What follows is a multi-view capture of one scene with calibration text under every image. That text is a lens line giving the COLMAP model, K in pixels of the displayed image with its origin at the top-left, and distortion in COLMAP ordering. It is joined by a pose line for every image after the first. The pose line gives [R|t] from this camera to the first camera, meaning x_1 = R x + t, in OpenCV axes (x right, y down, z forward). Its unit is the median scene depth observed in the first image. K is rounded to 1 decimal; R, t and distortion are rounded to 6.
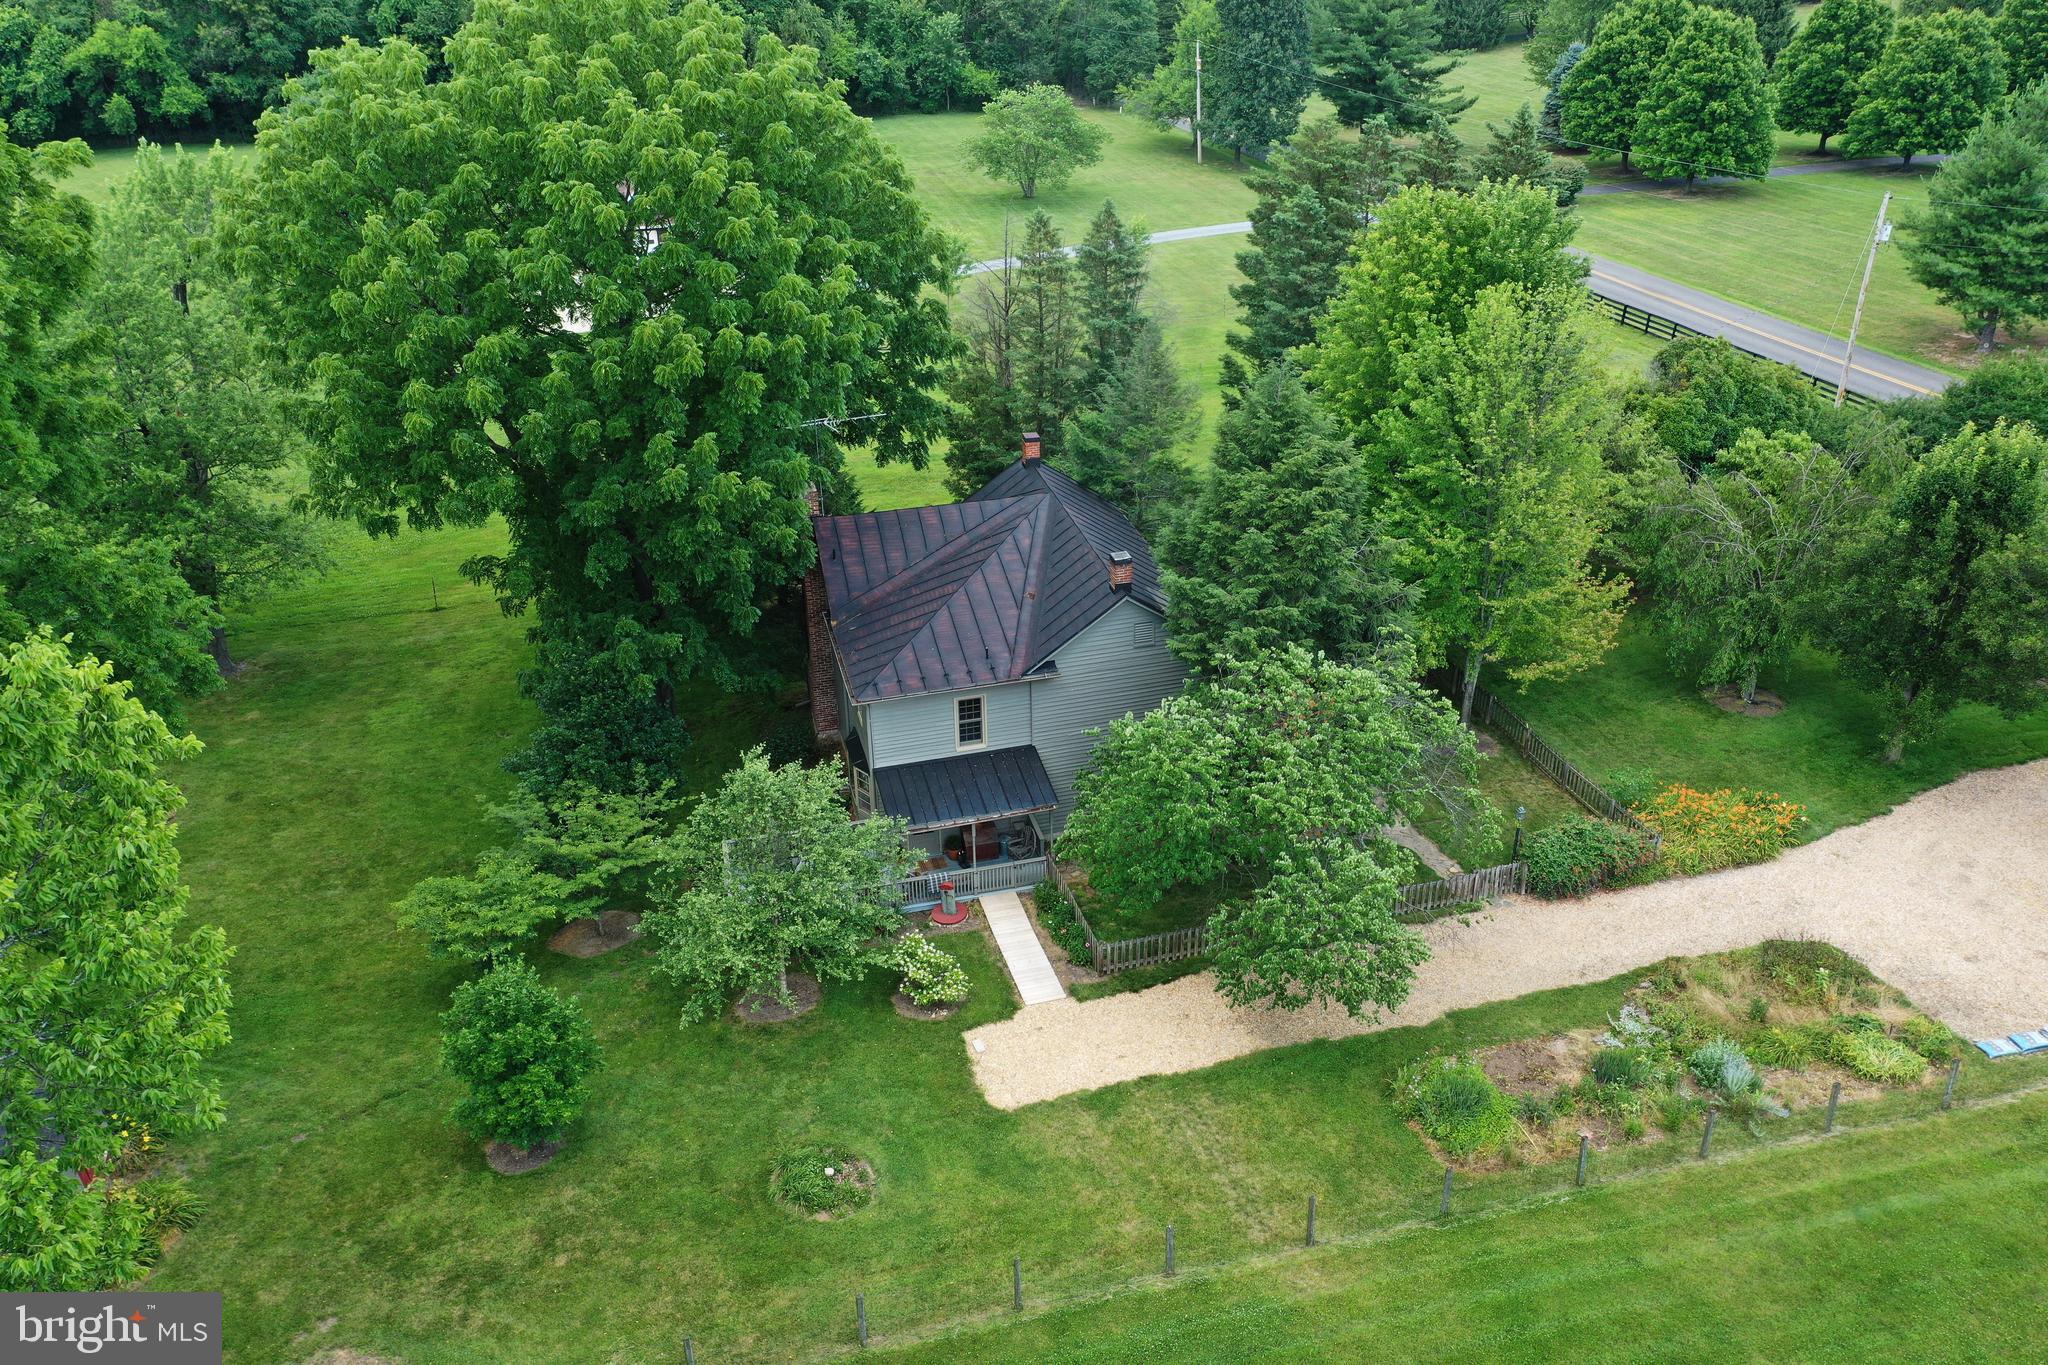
lens RADIAL K [[1618.5, 0, 1031.7], [0, 1618.5, 691.6], [0, 0, 1]] dist [0.010883, -0.005693]
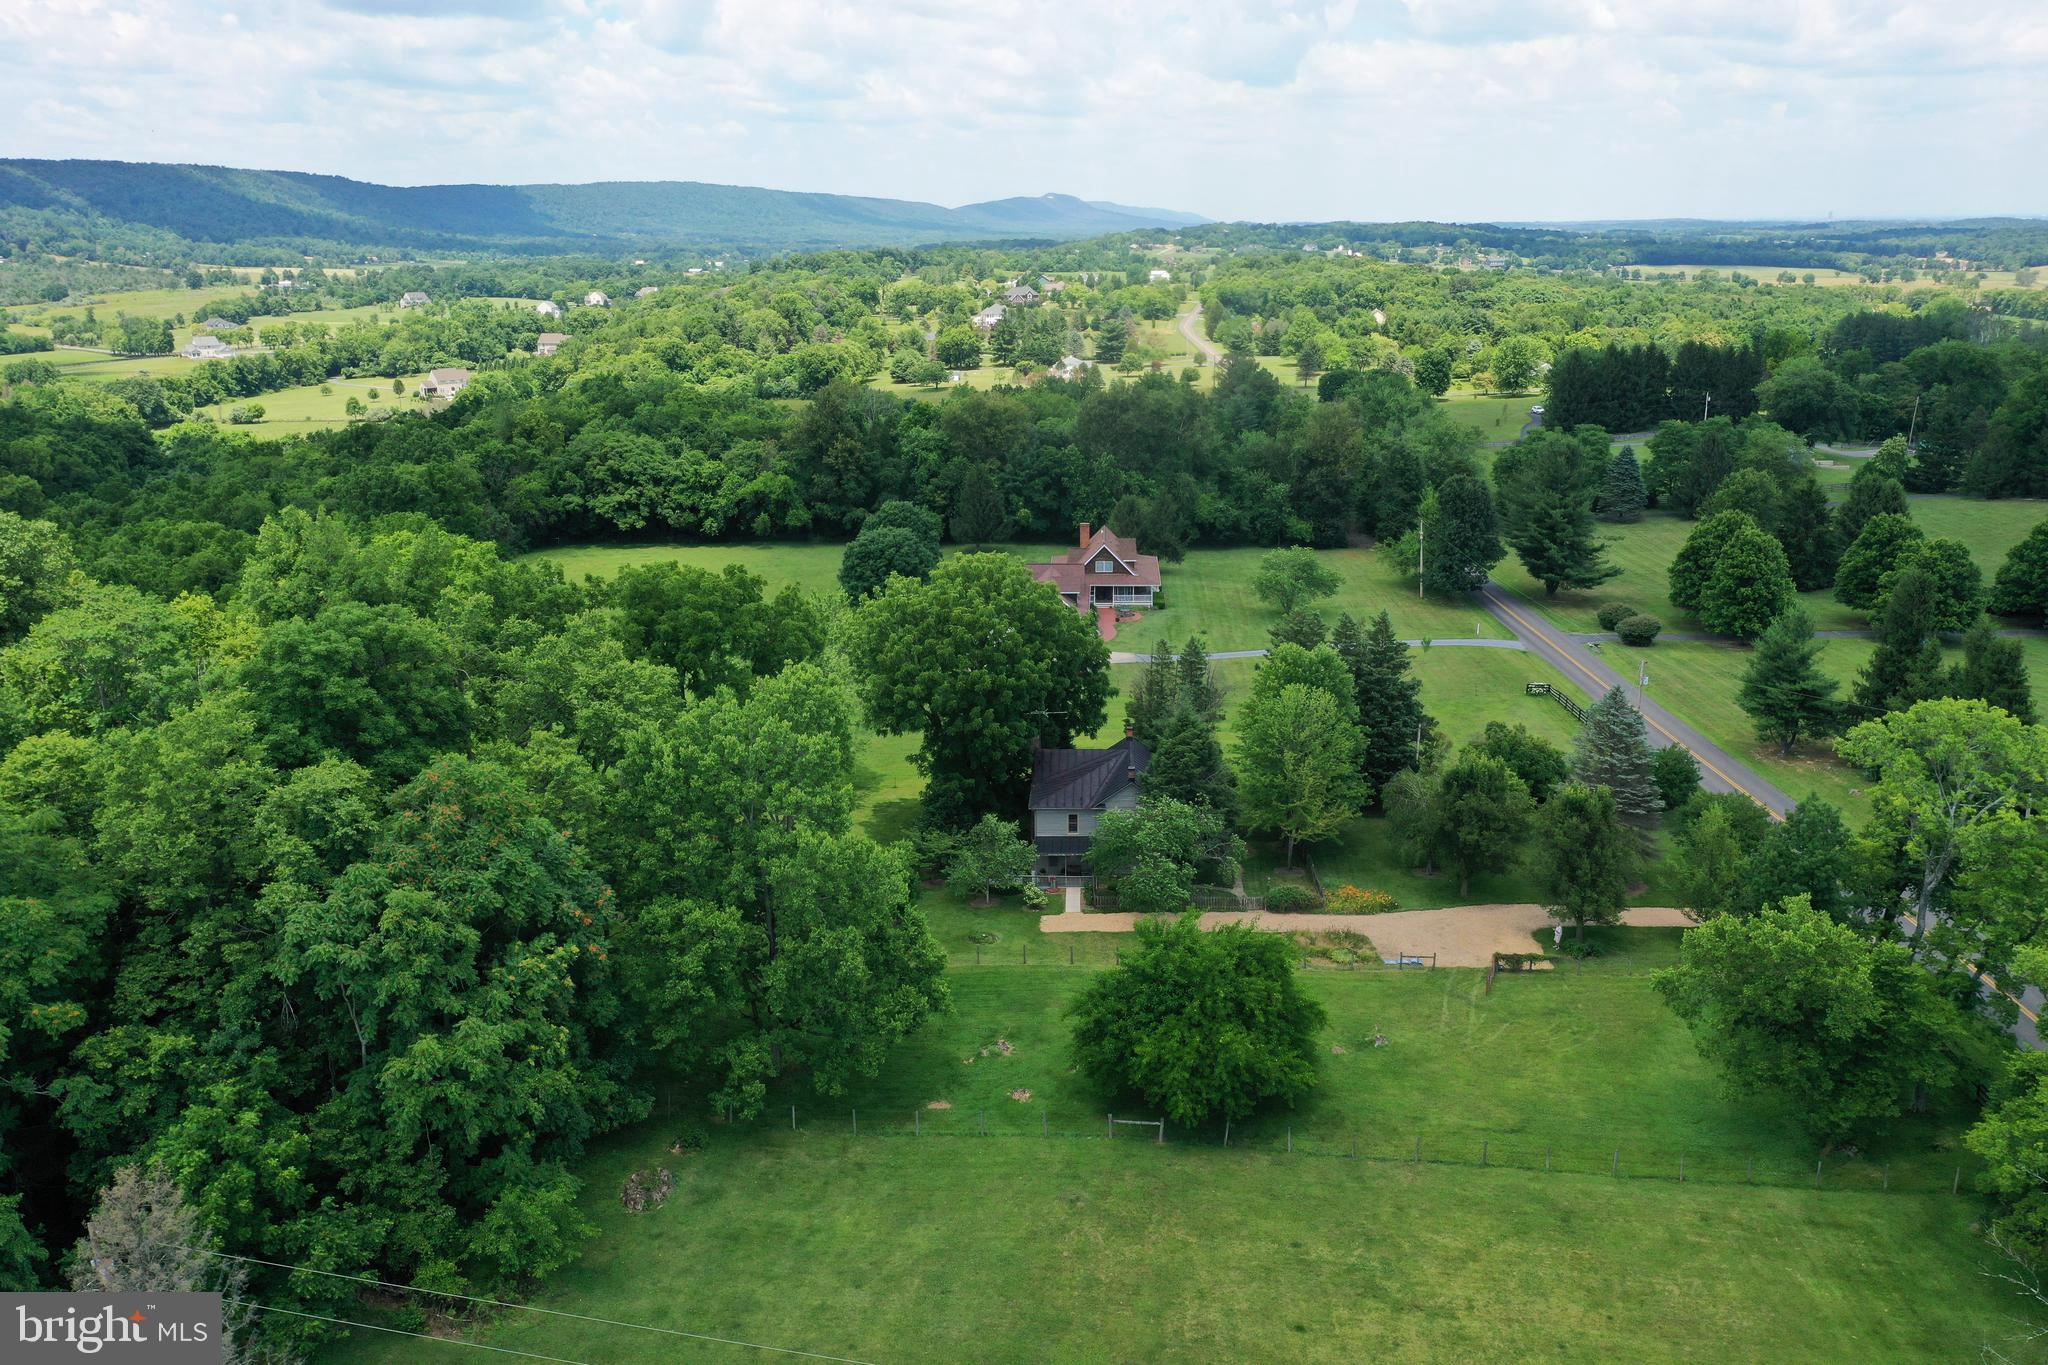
lens RADIAL K [[1618.5, 0, 1026.5], [0, 1618.5, 670.2], [0, 0, 1]] dist [0.010883, -0.005693]
pose [[0.956681, 0.082695, -0.279146, 0.626765], [-0.144548, 0.967203, -0.208864, 0.350548], [0.252719, 0.240166, 0.937258, -1.631894]]
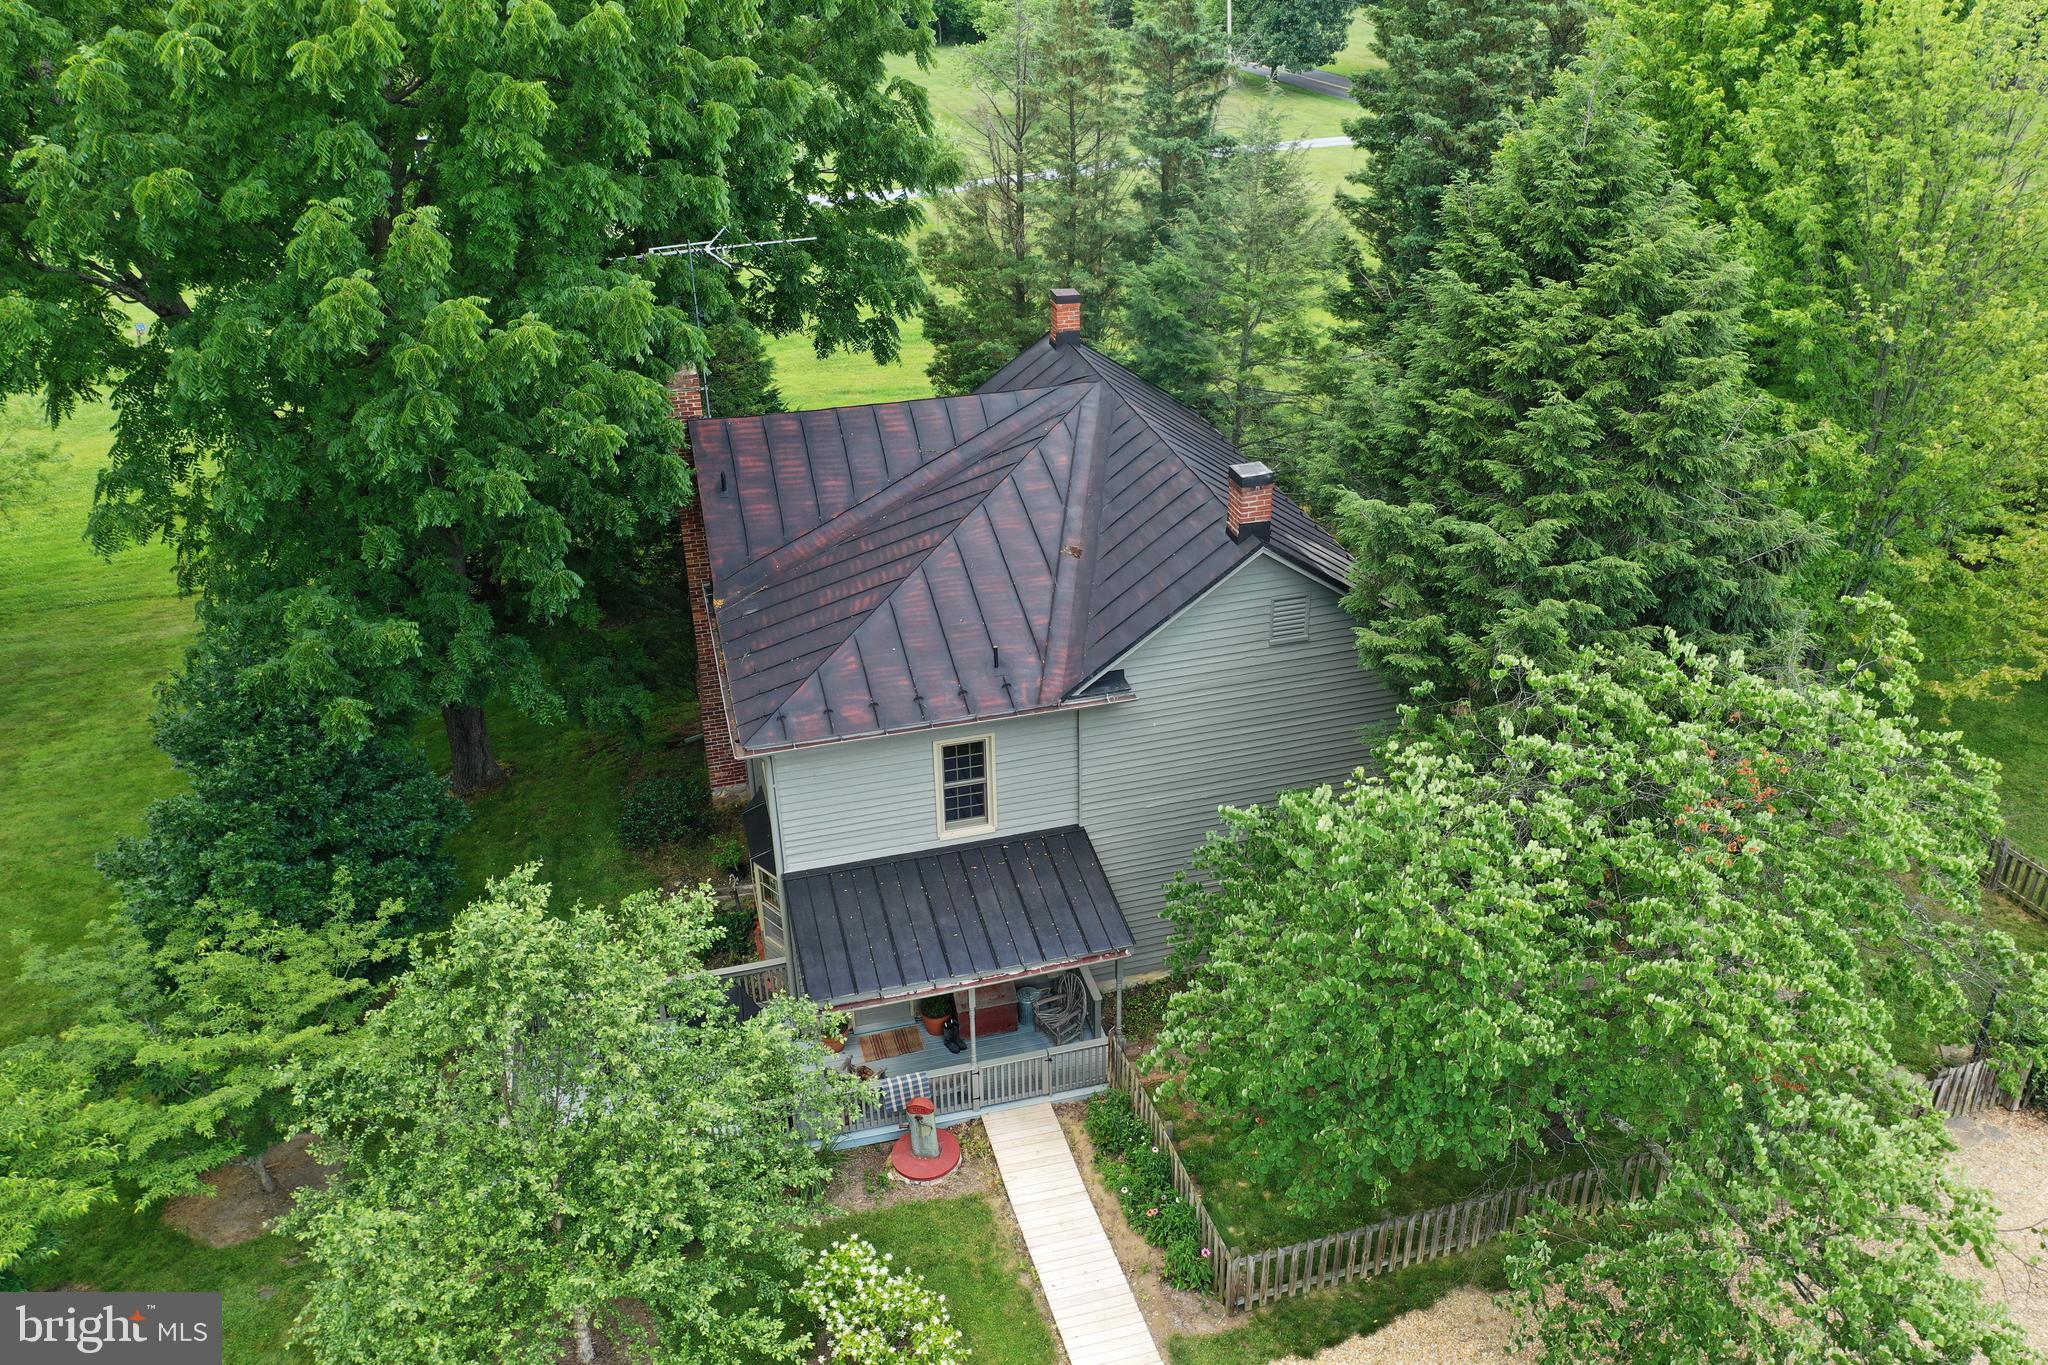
lens RADIAL K [[1618.5, 0, 1022.5], [0, 1618.5, 692.4], [0, 0, 1]] dist [0.010883, -0.005693]
pose [[0.999990, -0.002614, -0.003559, -0.017118], [0.002614, 0.999997, -0.000106, -0.011804], [0.003560, 0.000096, 0.999994, 0.468449]]
